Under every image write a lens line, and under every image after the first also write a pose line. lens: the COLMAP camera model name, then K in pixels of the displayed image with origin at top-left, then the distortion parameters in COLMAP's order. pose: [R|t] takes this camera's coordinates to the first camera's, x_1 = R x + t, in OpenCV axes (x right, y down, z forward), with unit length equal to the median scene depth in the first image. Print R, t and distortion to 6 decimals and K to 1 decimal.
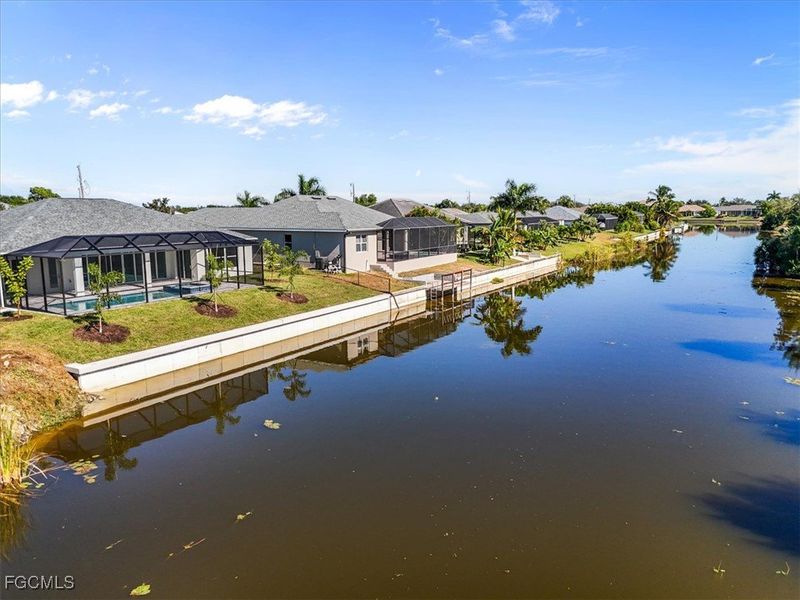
lens RADIAL K [[592.7, 0, 399.2], [0, 592.7, 298.6], [0, 0, 1]] dist [0.009292, 0.002359]
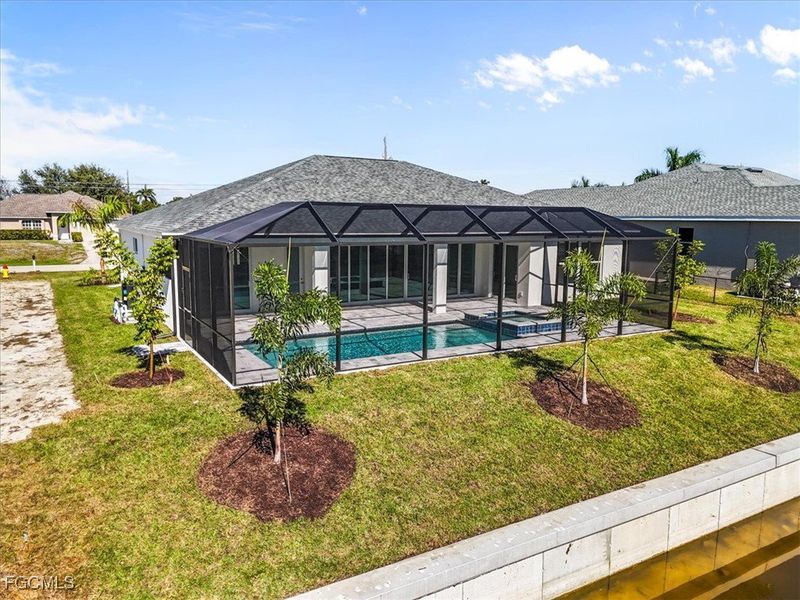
lens RADIAL K [[592.7, 0, 399.2], [0, 592.7, 298.6], [0, 0, 1]] dist [0.009292, 0.002359]
pose [[0.872756, 0.081233, -0.481349, -0.199228], [-0.085597, 0.996246, 0.012929, -0.035055], [0.480593, 0.029918, 0.876433, 0.515907]]
